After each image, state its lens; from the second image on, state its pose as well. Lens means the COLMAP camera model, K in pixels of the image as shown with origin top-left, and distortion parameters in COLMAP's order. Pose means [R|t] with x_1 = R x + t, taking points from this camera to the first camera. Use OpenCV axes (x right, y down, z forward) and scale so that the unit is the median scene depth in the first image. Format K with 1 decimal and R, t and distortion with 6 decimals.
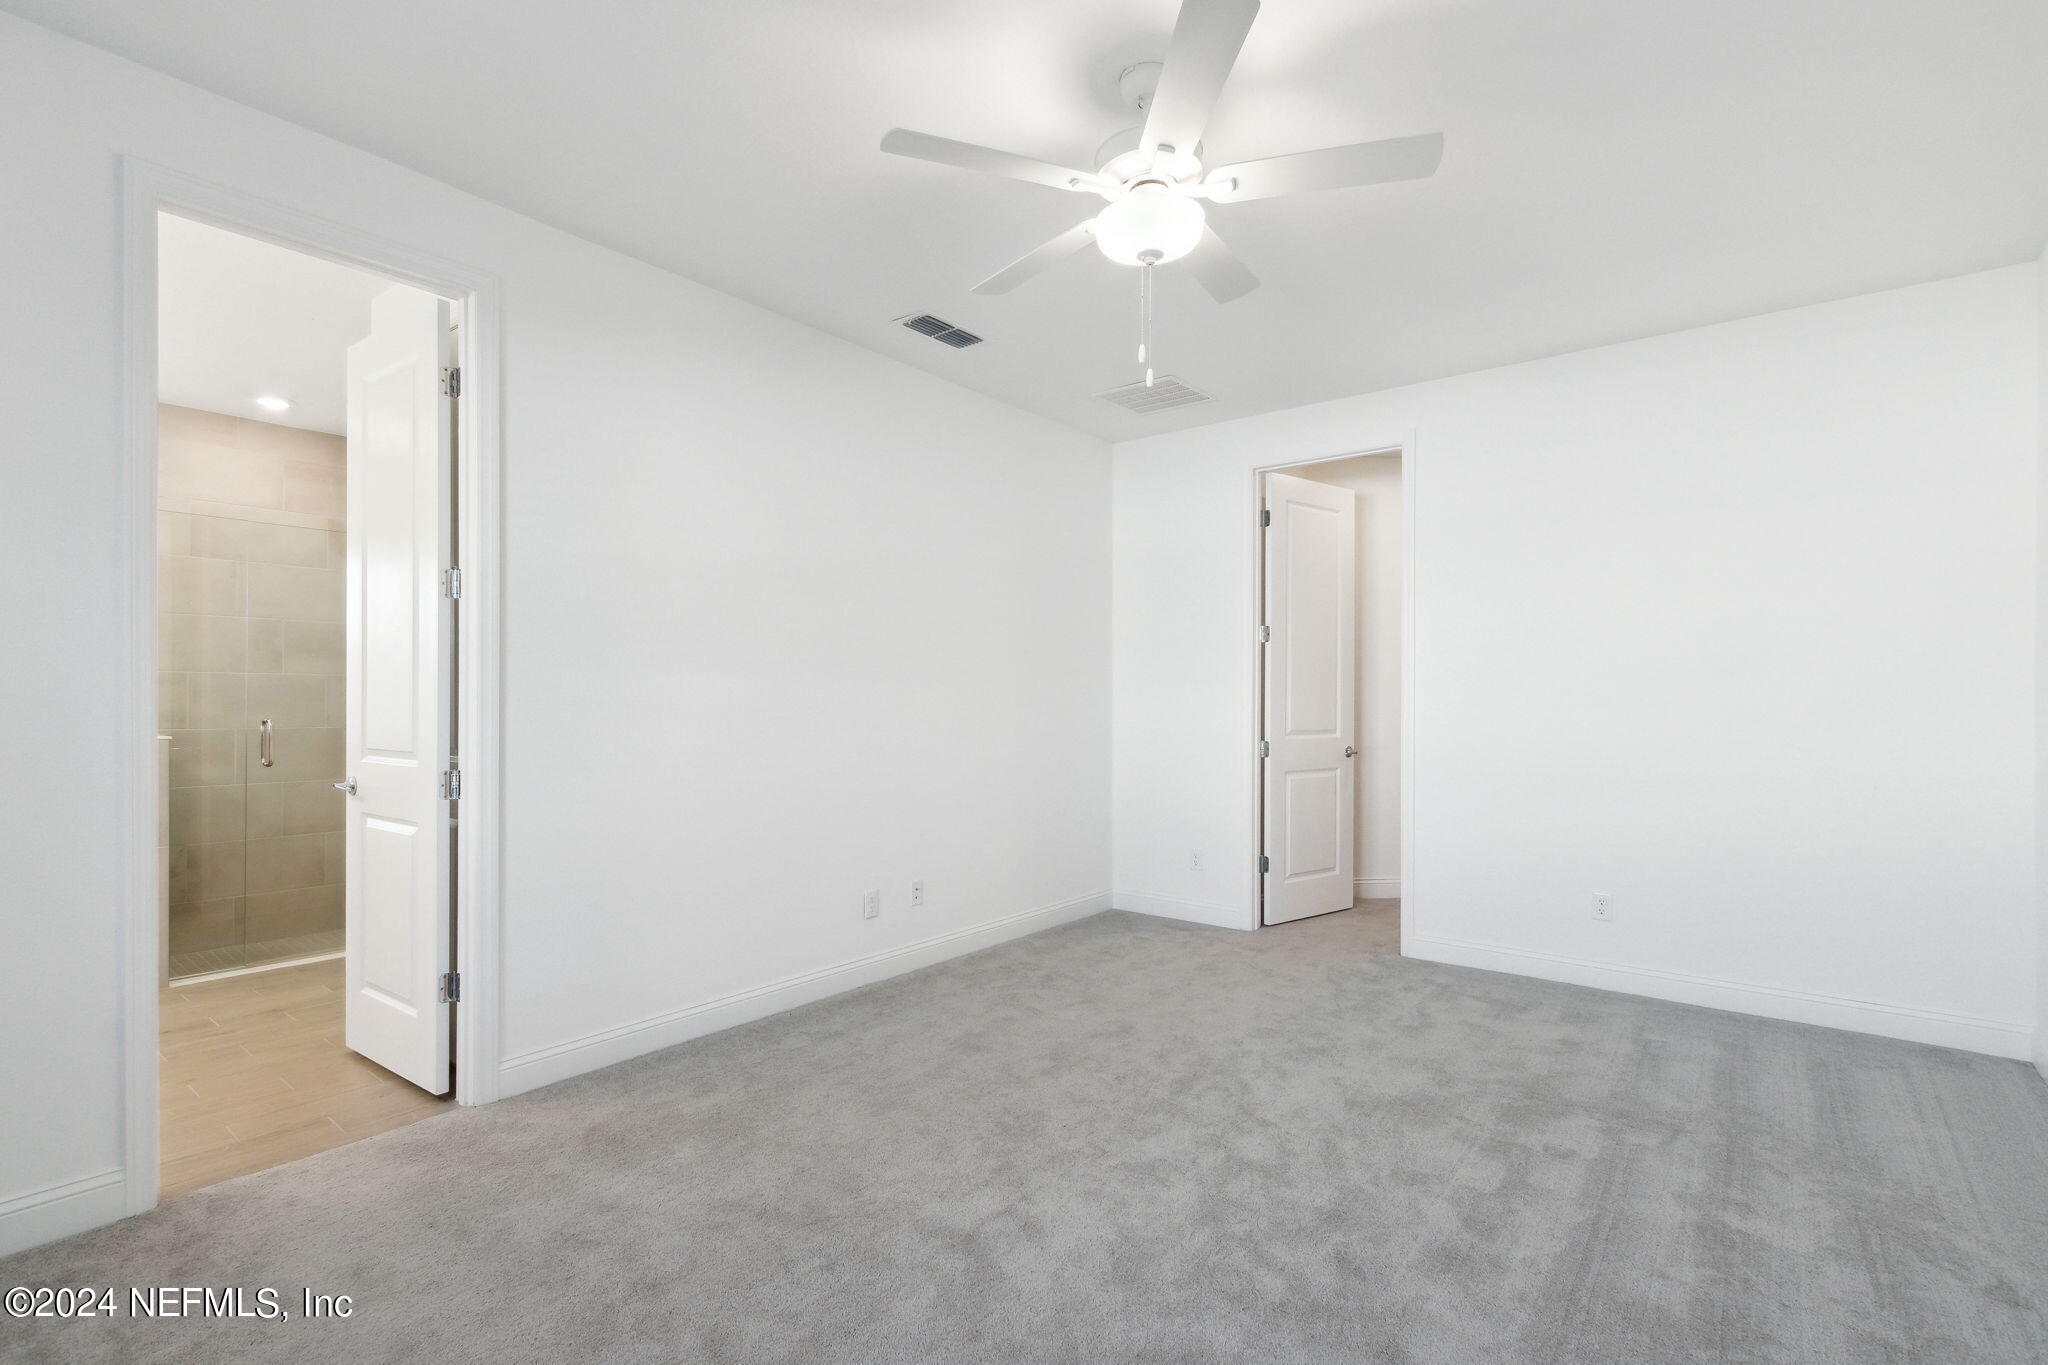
lens RADIAL K [[959.6, 0, 1019.0], [0, 959.6, 692.1], [0, 0, 1]] dist [0.002380, -0.000087]
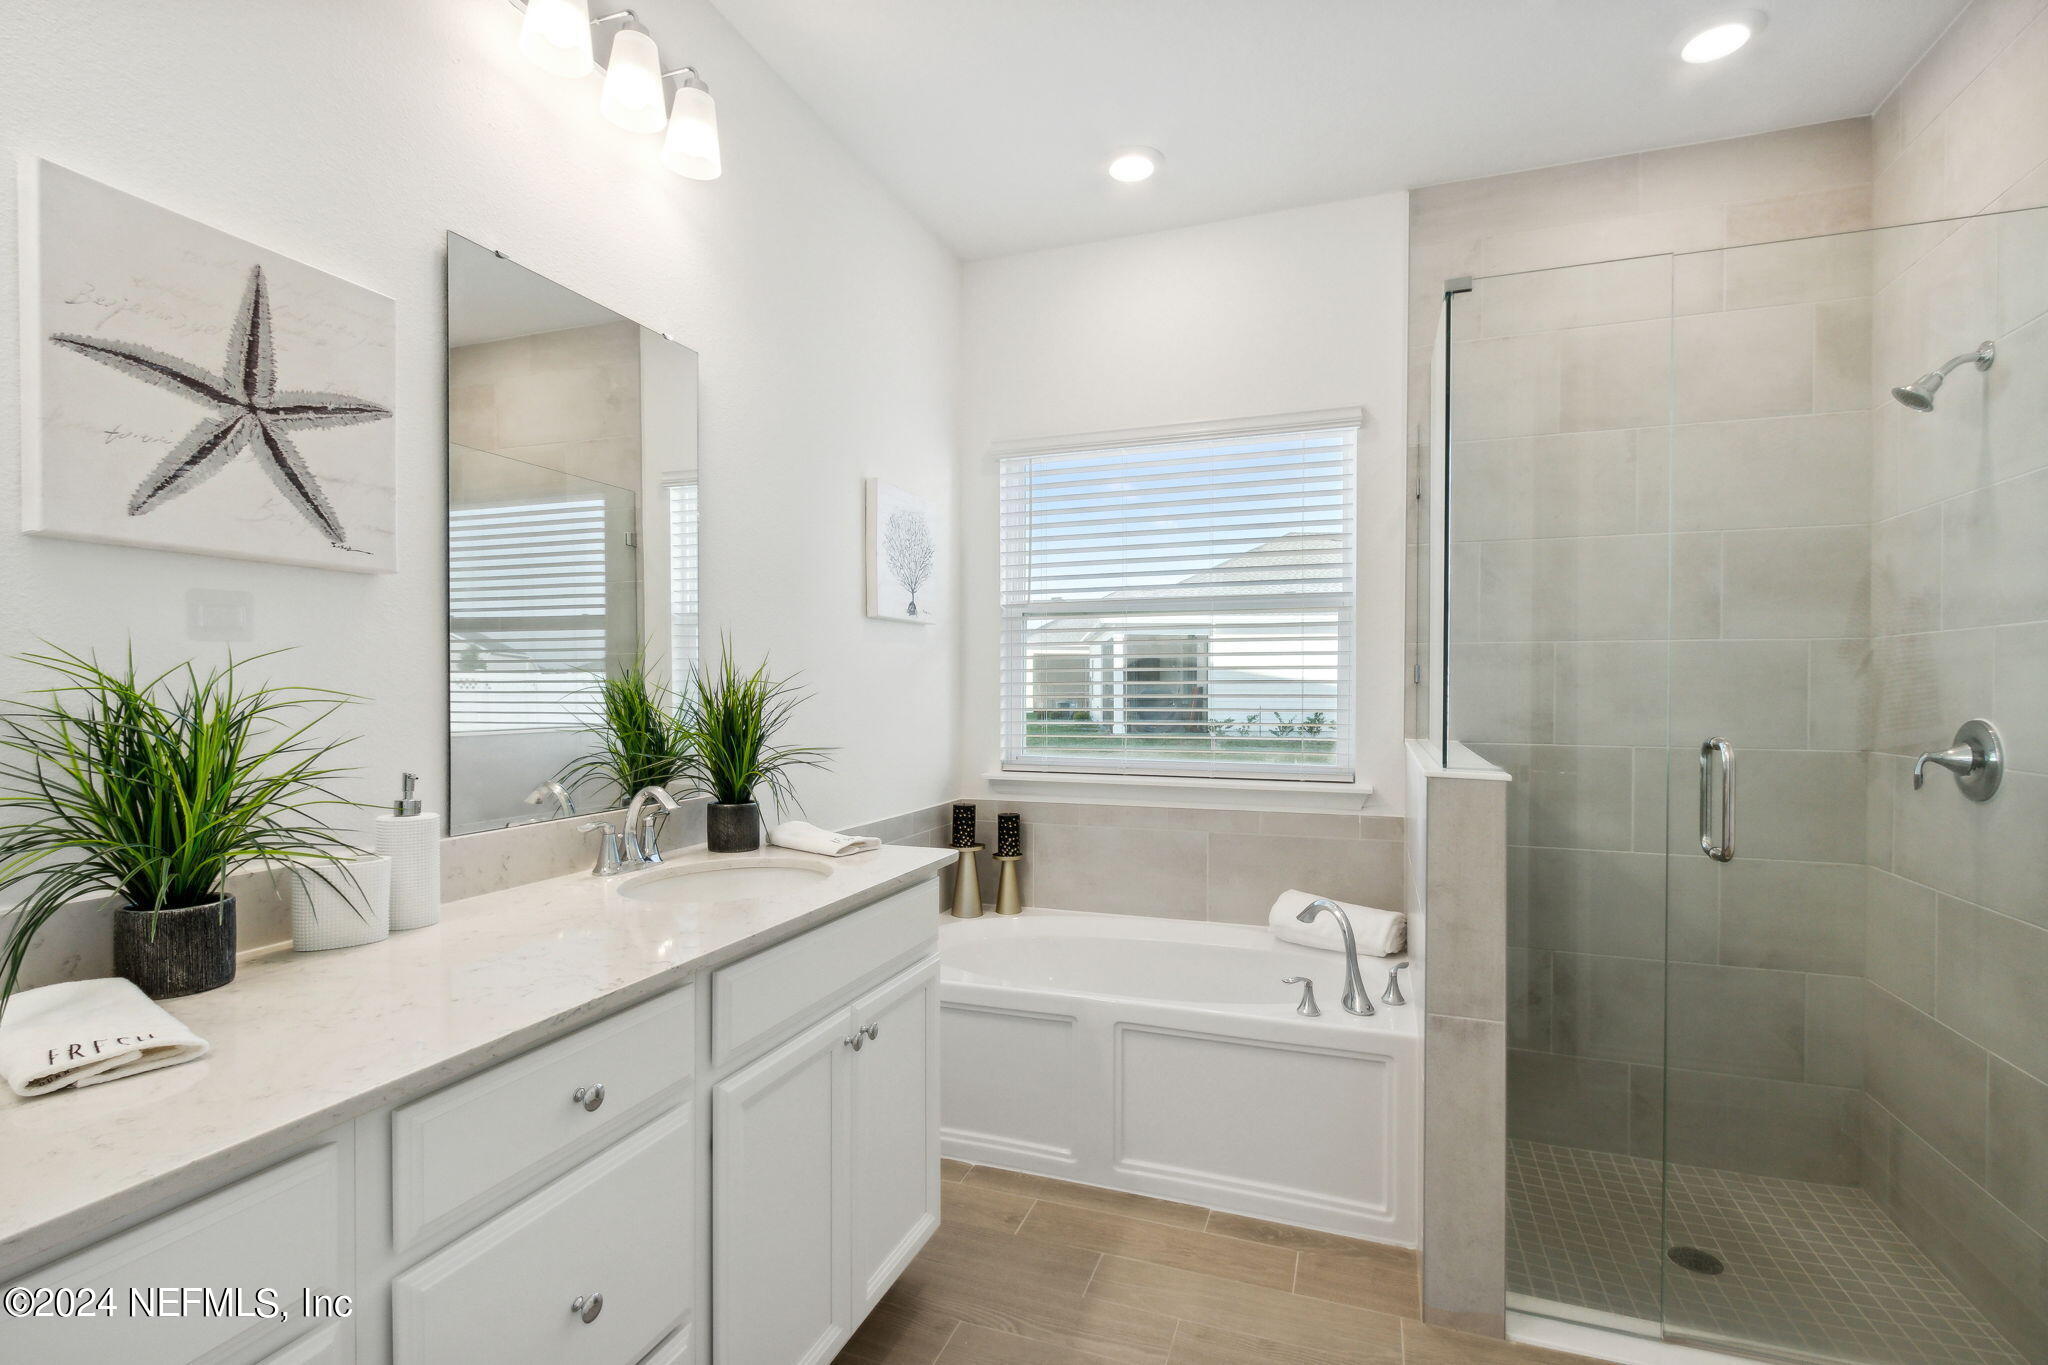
lens RADIAL K [[953.0, 0, 1019.2], [0, 953.0, 695.3], [0, 0, 1]] dist [0.003270, -0.001519]
pose [[0.322578, 0.008361, -0.946506, -0.229498], [0.001600, 0.999955, 0.009378, 0.001883], [0.946542, -0.004540, 0.322550, 0.273243]]
